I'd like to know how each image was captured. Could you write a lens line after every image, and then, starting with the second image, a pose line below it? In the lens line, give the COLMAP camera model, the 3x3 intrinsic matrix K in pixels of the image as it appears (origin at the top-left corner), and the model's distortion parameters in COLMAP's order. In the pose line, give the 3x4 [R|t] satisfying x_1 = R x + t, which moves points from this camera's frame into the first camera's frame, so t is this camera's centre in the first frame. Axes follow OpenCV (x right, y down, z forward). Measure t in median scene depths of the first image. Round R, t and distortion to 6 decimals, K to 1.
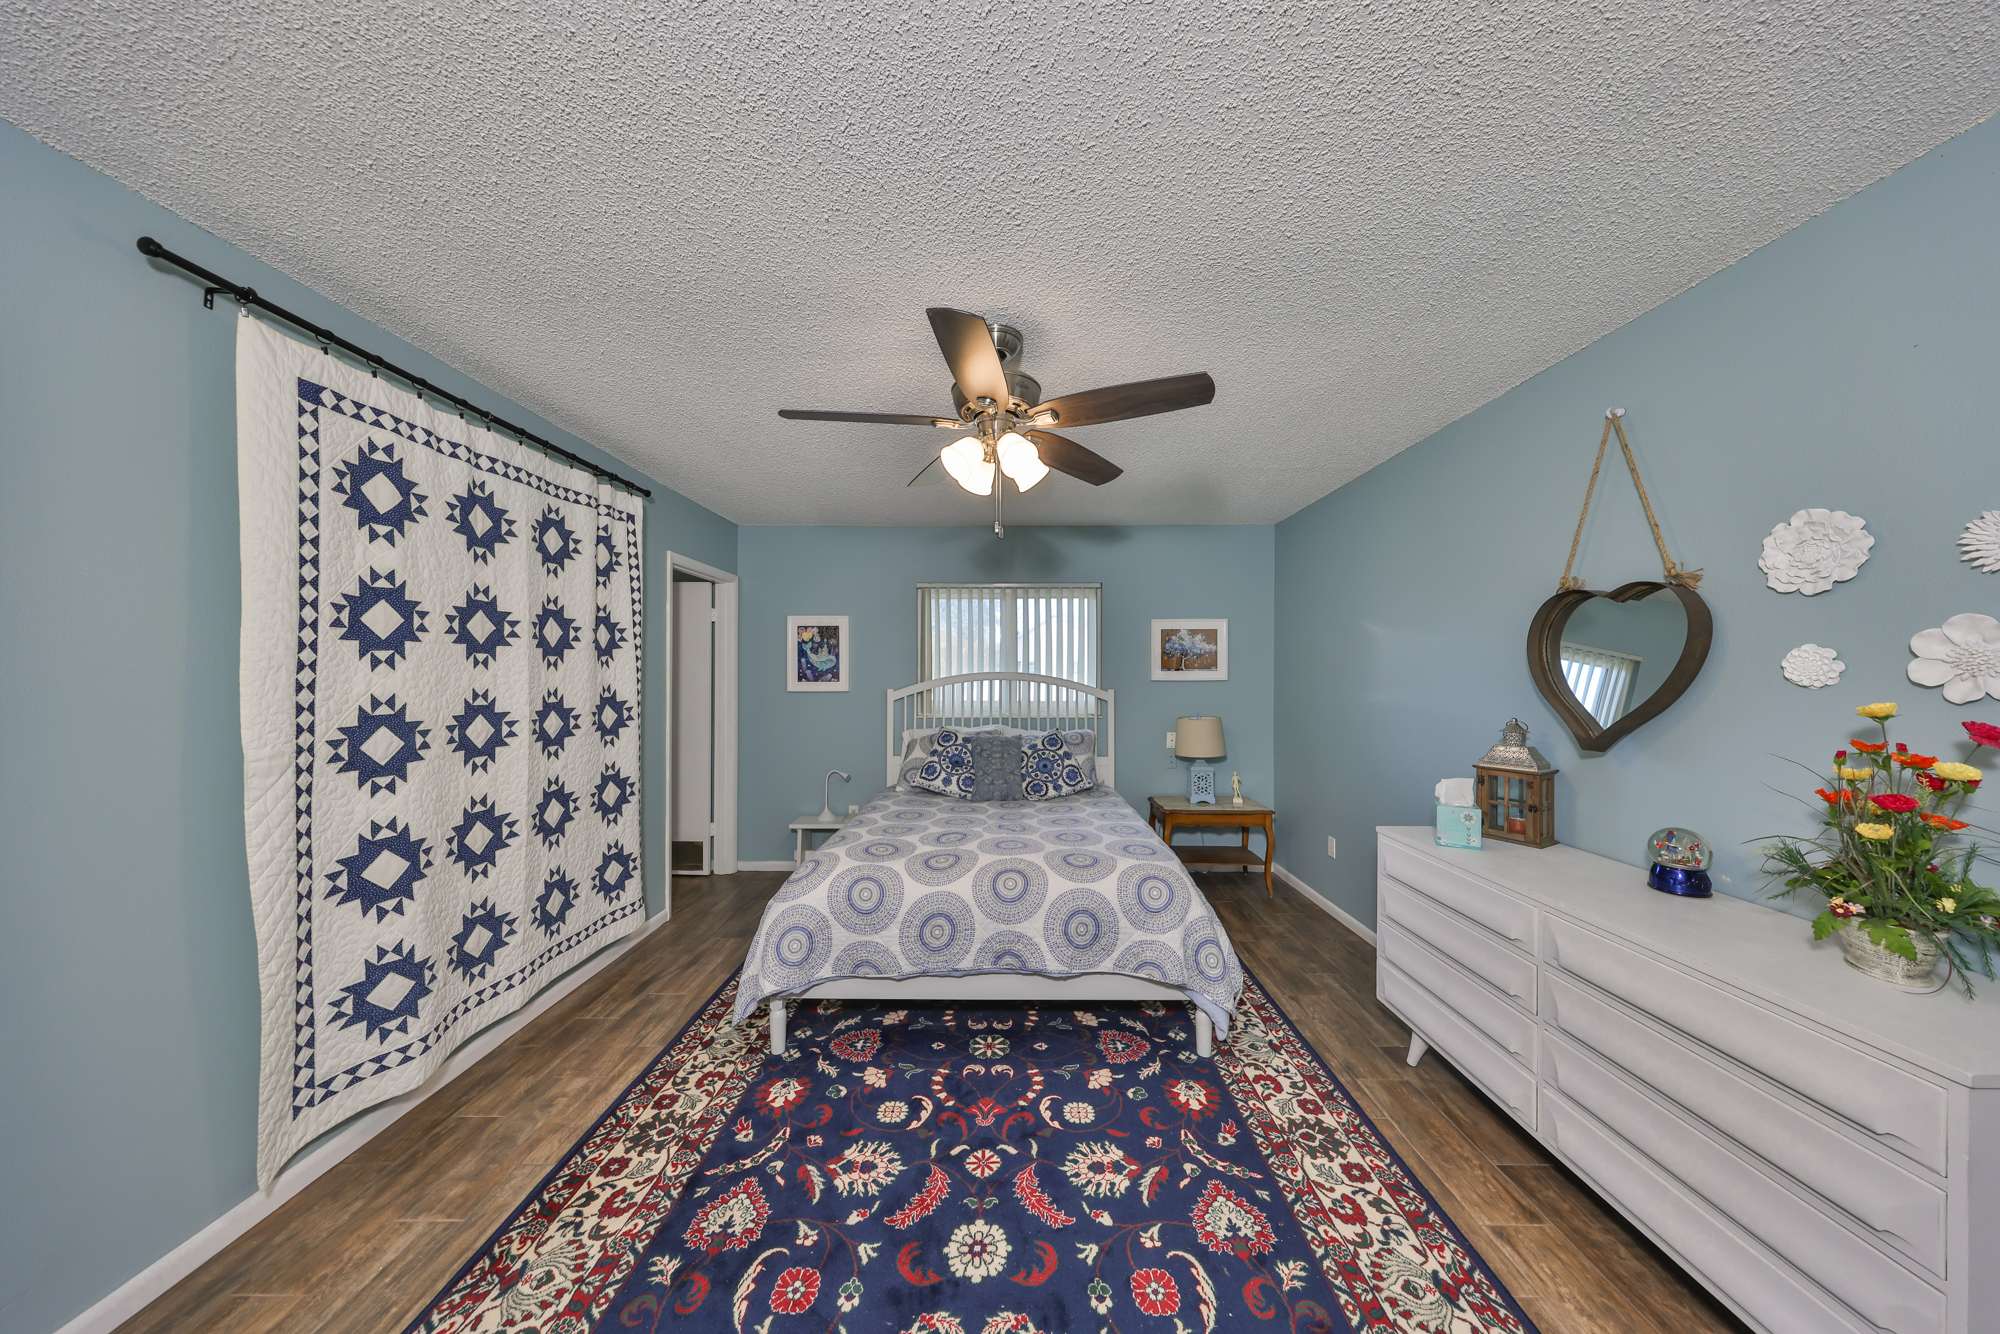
lens RADIAL K [[619.6, 0, 999.8], [0, 619.6, 670.7], [0, 0, 1]] dist [-0.001082, -0.000126]
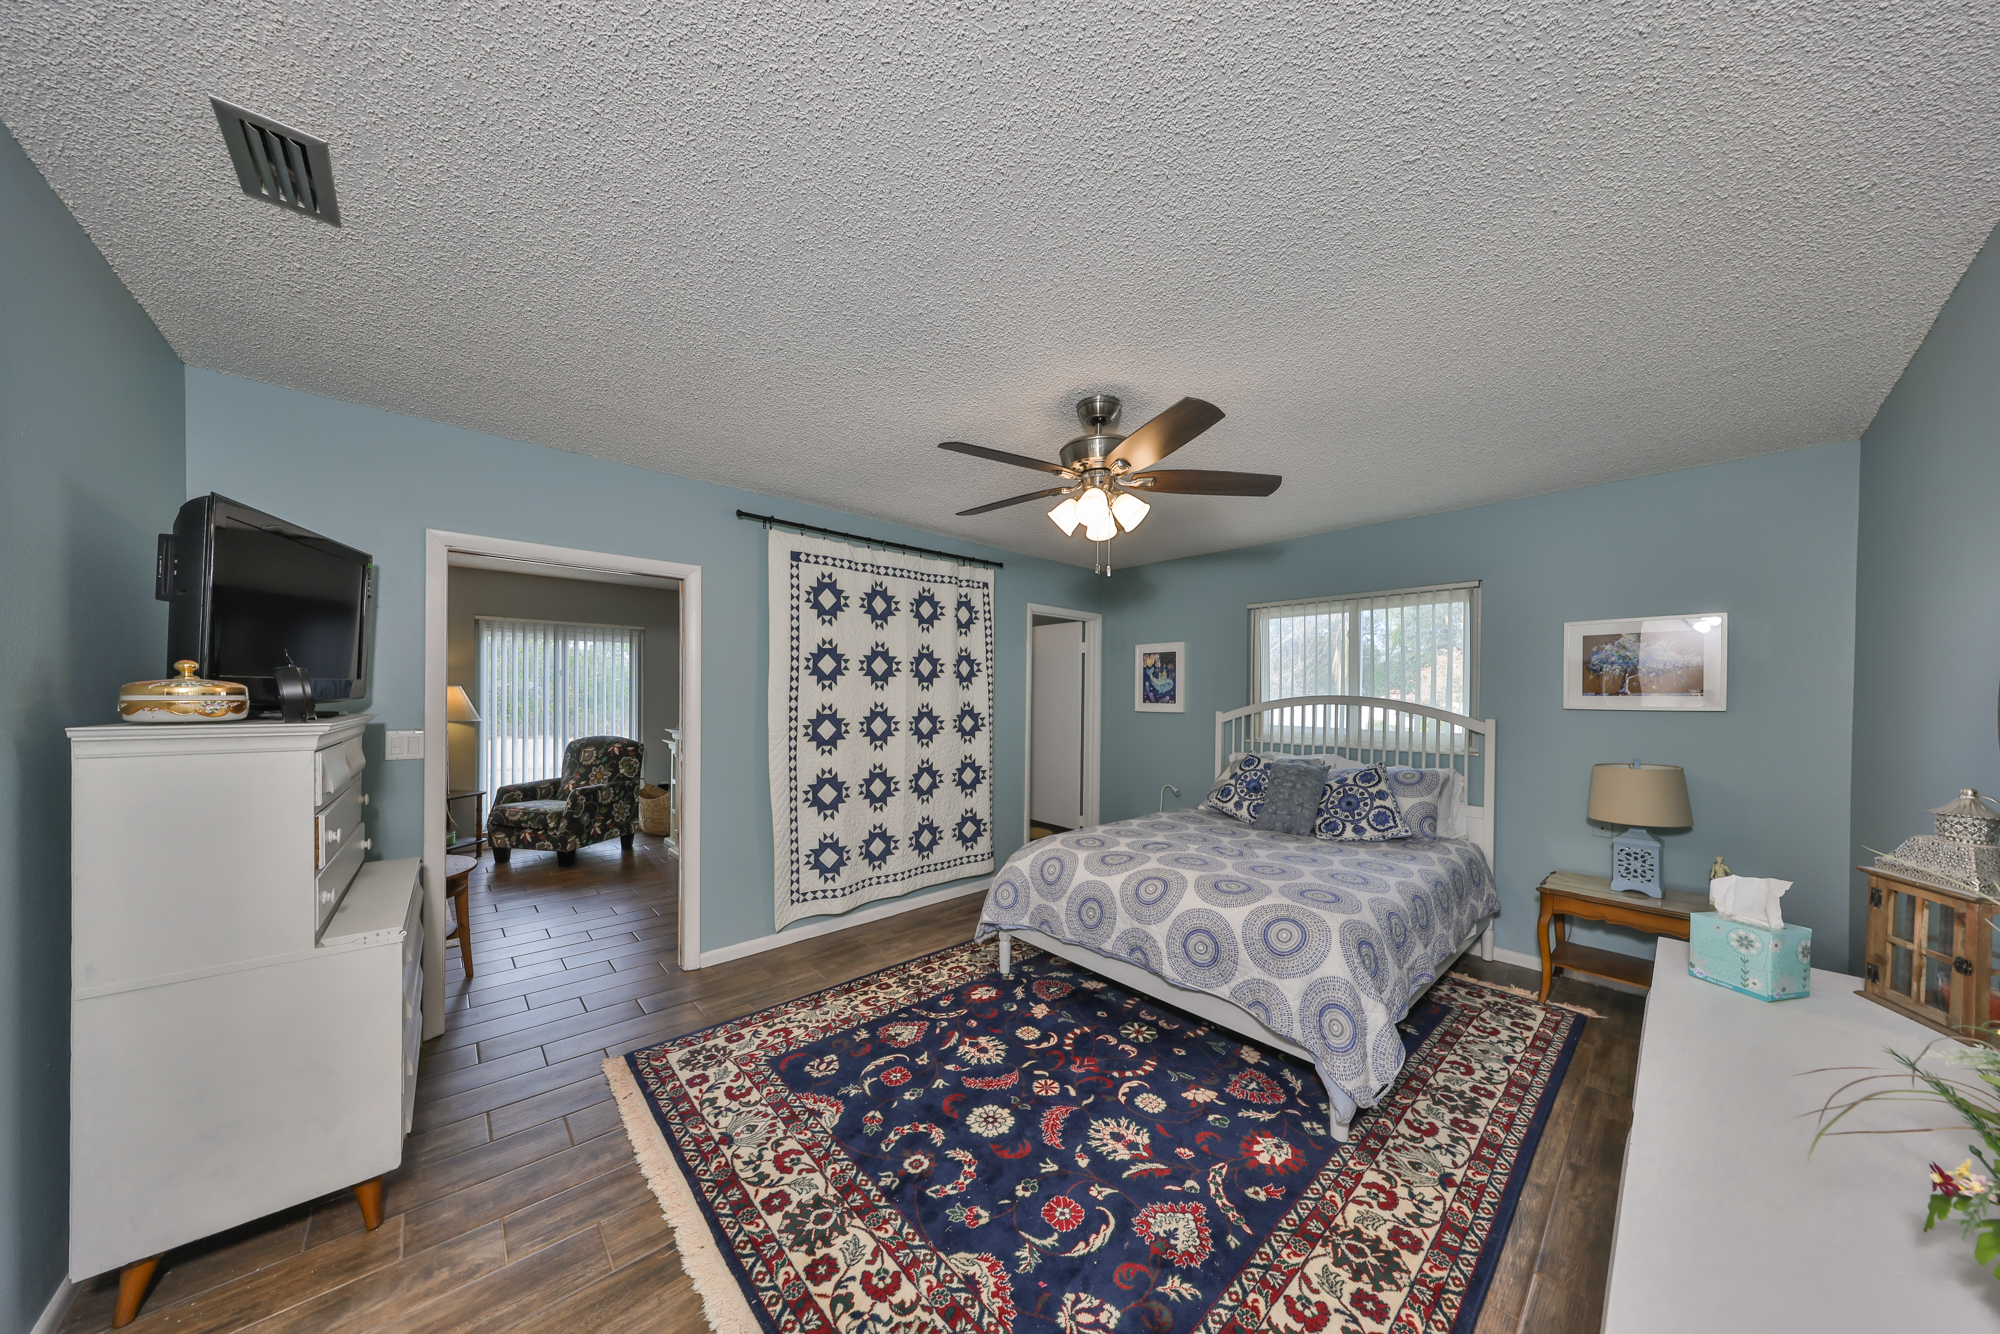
lens RADIAL K [[619.6, 0, 996.4], [0, 619.6, 692.7], [0, 0, 1]] dist [-0.001082, -0.000126]
pose [[0.683421, 0.007218, -0.729989, 0.676738], [-0.007652, 0.999967, 0.002724, -0.003795], [0.729984, 0.003725, 0.683454, 0.056394]]
